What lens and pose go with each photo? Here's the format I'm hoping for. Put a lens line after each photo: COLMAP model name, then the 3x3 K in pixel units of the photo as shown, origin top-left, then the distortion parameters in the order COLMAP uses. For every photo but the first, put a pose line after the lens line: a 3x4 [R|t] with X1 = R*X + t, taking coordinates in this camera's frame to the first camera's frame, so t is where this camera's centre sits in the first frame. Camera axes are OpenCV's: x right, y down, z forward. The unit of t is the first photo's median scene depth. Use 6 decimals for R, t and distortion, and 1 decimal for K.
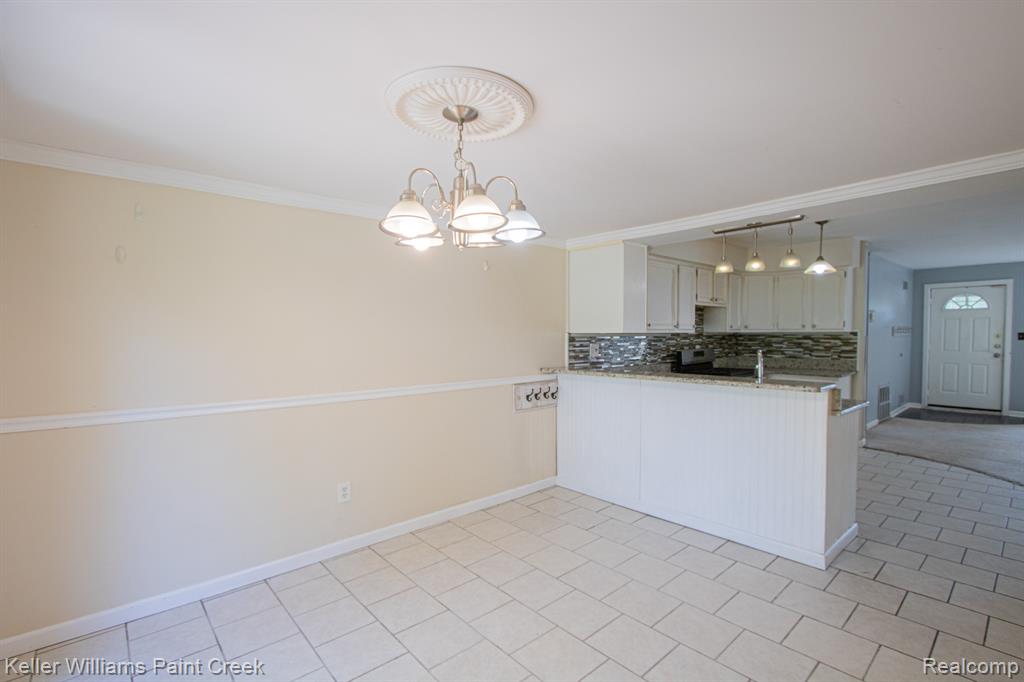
lens RADIAL K [[475.7, 0, 508.8], [0, 475.7, 351.4], [0, 0, 1]] dist [-0.017670, 0.000262]
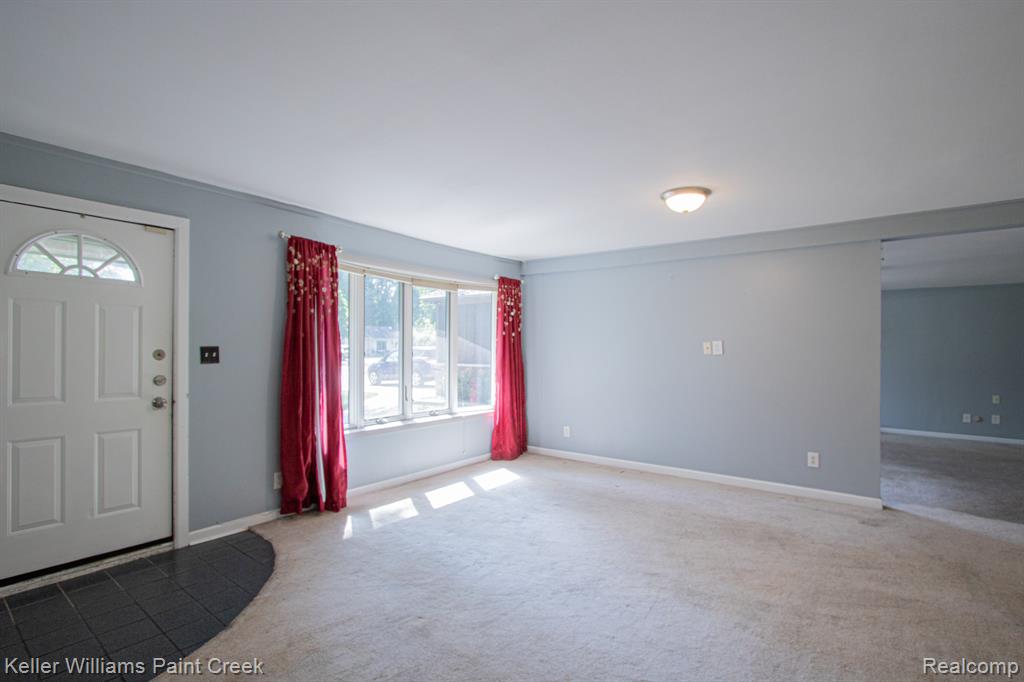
lens RADIAL K [[475.7, 0, 521.5], [0, 475.7, 348.8], [0, 0, 1]] dist [-0.017670, 0.000262]
pose [[-0.201592, 0.008455, 0.979433, 0.801576], [0.031587, 0.999499, -0.002127, -0.036814], [-0.978960, 0.030509, -0.201758, 1.055018]]
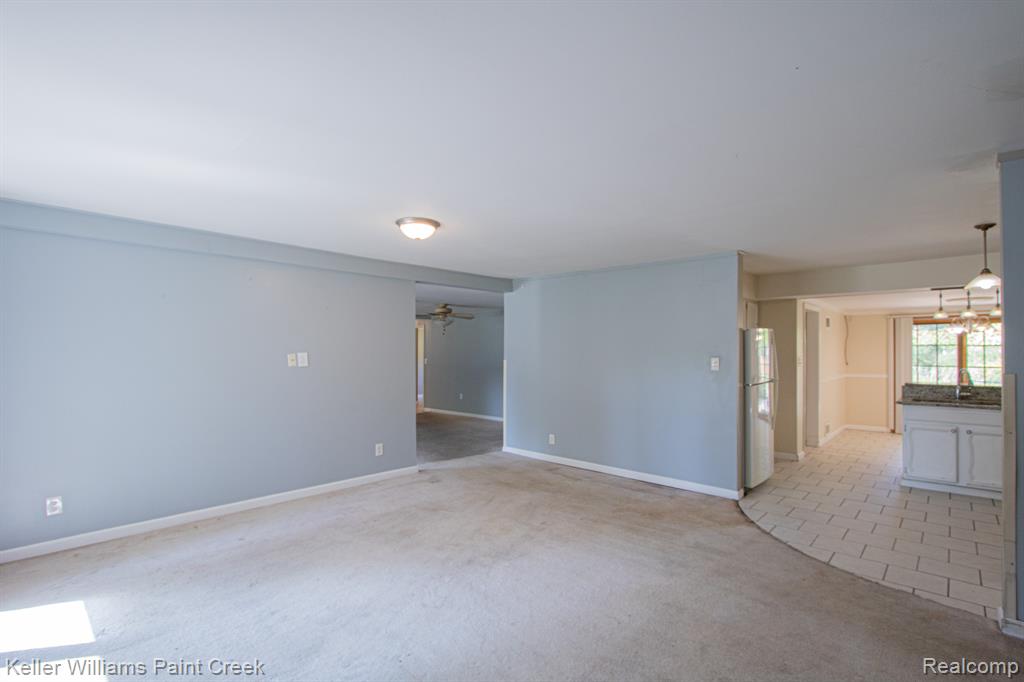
lens RADIAL K [[475.7, 0, 513.6], [0, 475.7, 349.6], [0, 0, 1]] dist [-0.017670, 0.000262]
pose [[-0.995686, 0.007906, -0.092445, 1.271878], [0.004993, 0.999485, 0.031694, -0.071487], [0.092648, 0.031096, -0.995213, 1.401163]]
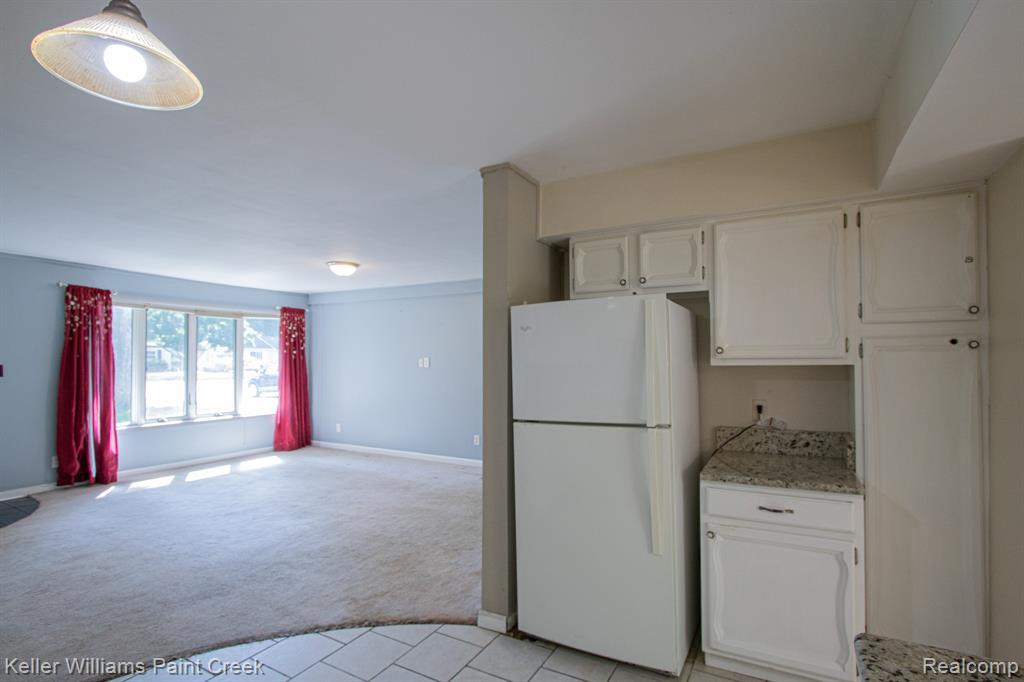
lens RADIAL K [[475.7, 0, 516.2], [0, 475.7, 350.6], [0, 0, 1]] dist [-0.017670, 0.000262]
pose [[-0.347548, 0.026683, 0.937282, 0.369586], [0.035521, 0.999252, -0.015275, -0.033594], [-0.936989, 0.027985, -0.348236, 0.741564]]
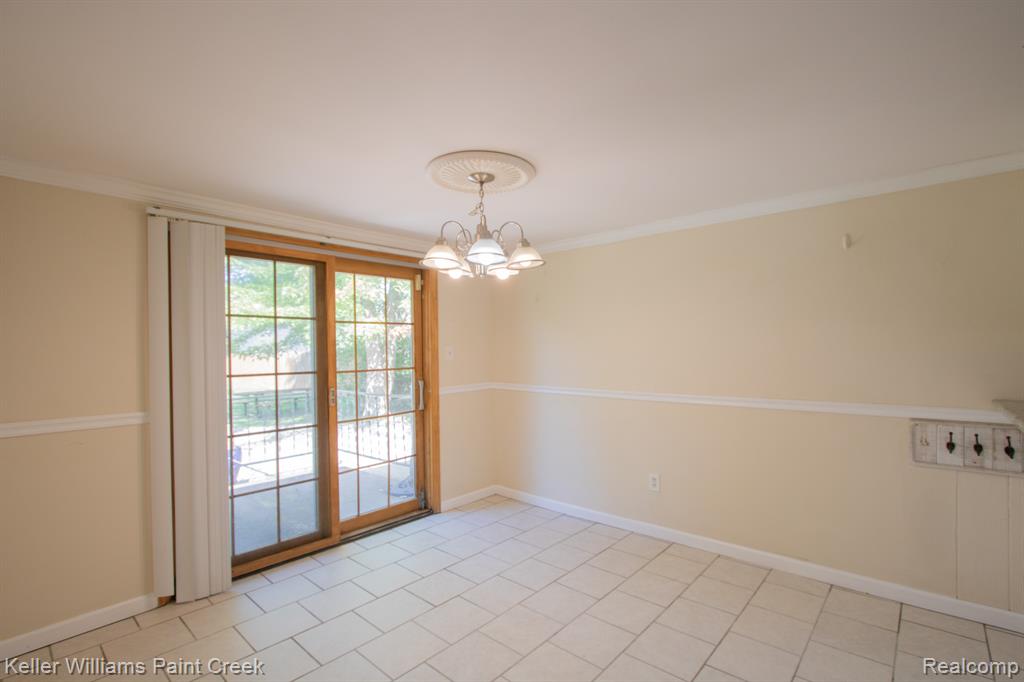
lens RADIAL K [[475.7, 0, 519.5], [0, 475.7, 347.1], [0, 0, 1]] dist [-0.017670, 0.000262]
pose [[0.118304, 0.004437, -0.992967, 0.423344], [-0.026974, 0.999635, 0.001253, -0.008329], [0.992611, 0.026636, 0.118381, 0.317341]]
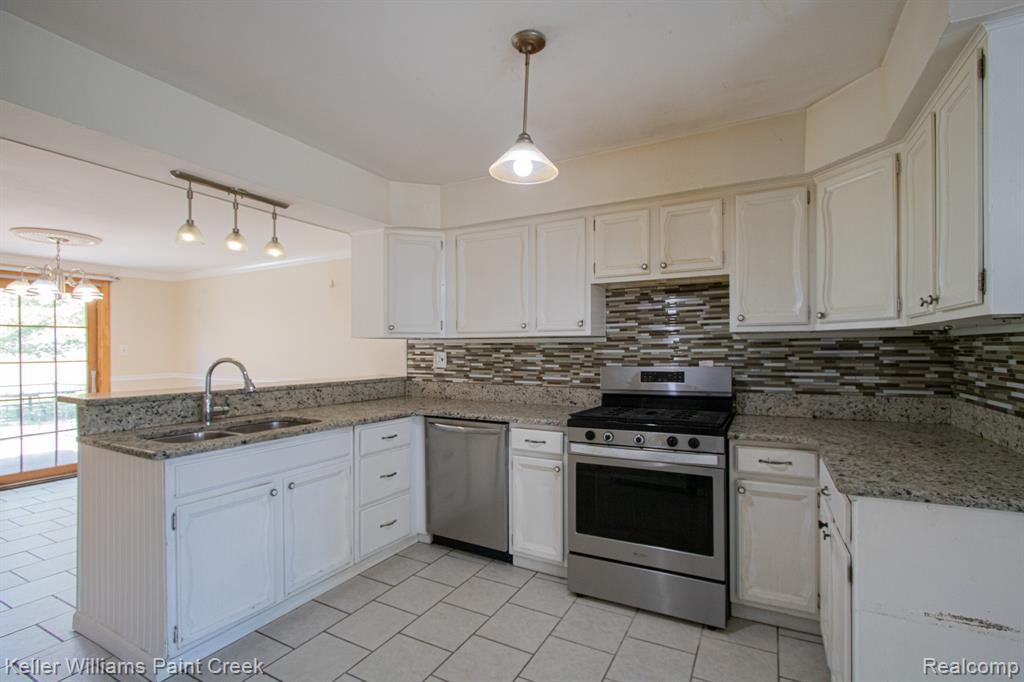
lens RADIAL K [[475.7, 0, 517.9], [0, 475.7, 351.6], [0, 0, 1]] dist [-0.017670, 0.000262]
pose [[0.352686, 0.007725, -0.935710, 0.843938], [-0.033536, 0.999428, -0.004389, -0.014634], [0.935140, 0.032927, 0.352744, 0.694667]]
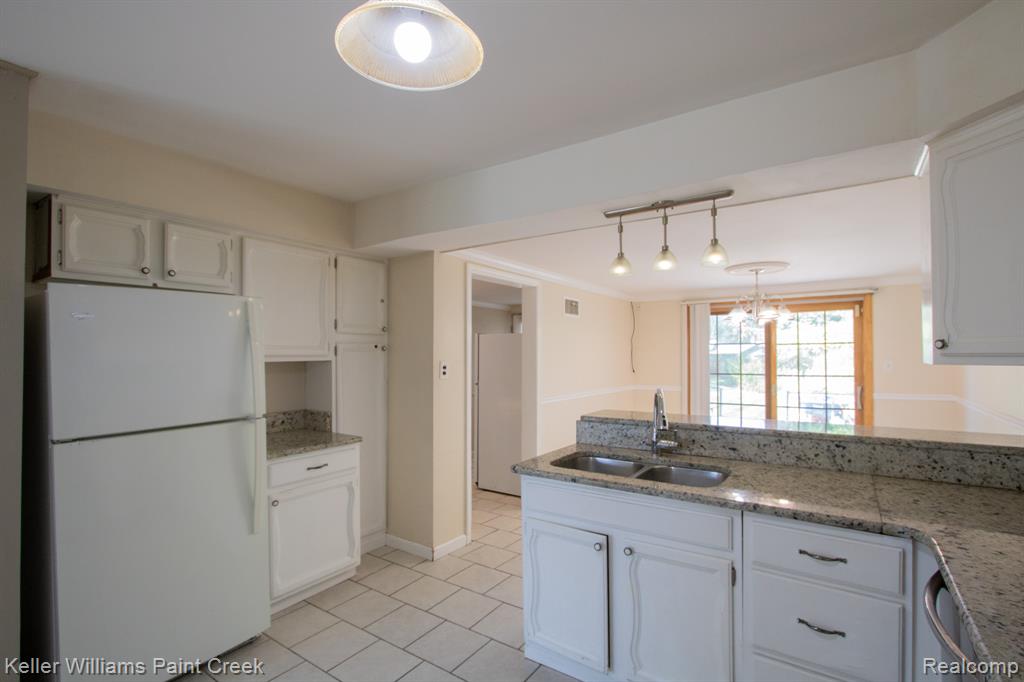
lens RADIAL K [[475.7, 0, 524.4], [0, 475.7, 349.7], [0, 0, 1]] dist [-0.017670, 0.000262]
pose [[-0.969373, 0.005684, -0.245529, 0.549212], [-0.000095, 0.999723, 0.023521, -0.044600], [0.245594, 0.022824, -0.969104, 0.960601]]
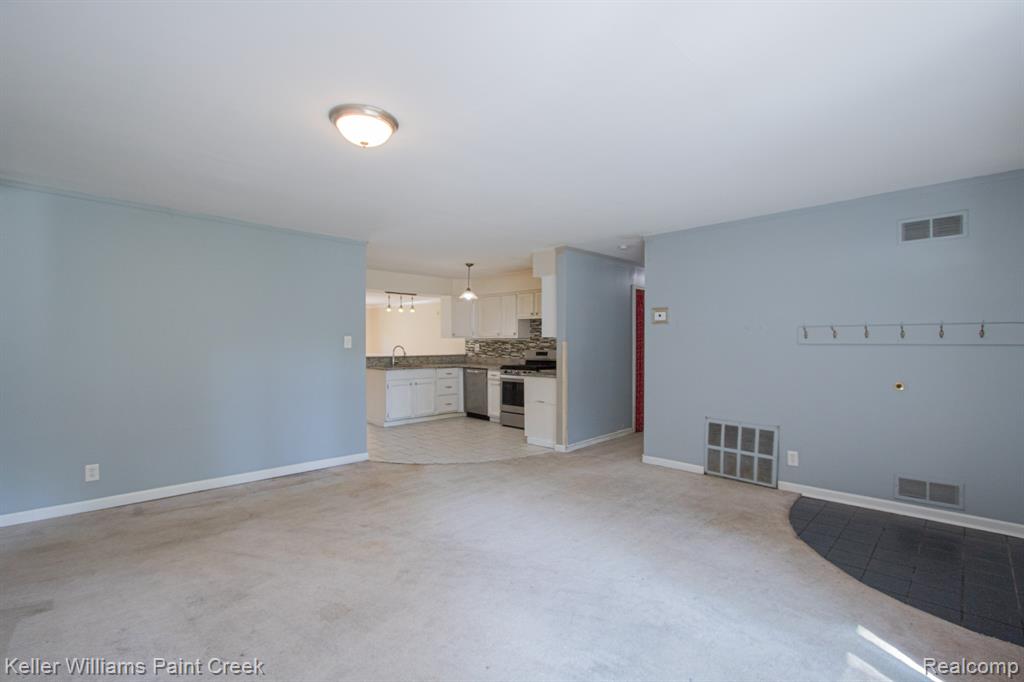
lens RADIAL K [[475.7, 0, 514.3], [0, 475.7, 350.6], [0, 0, 1]] dist [-0.017670, 0.000262]
pose [[0.068177, 0.027329, -0.997299, 1.778284], [-0.036048, 0.999039, 0.024913, -0.034938], [0.997022, 0.034252, 0.069097, 0.843412]]
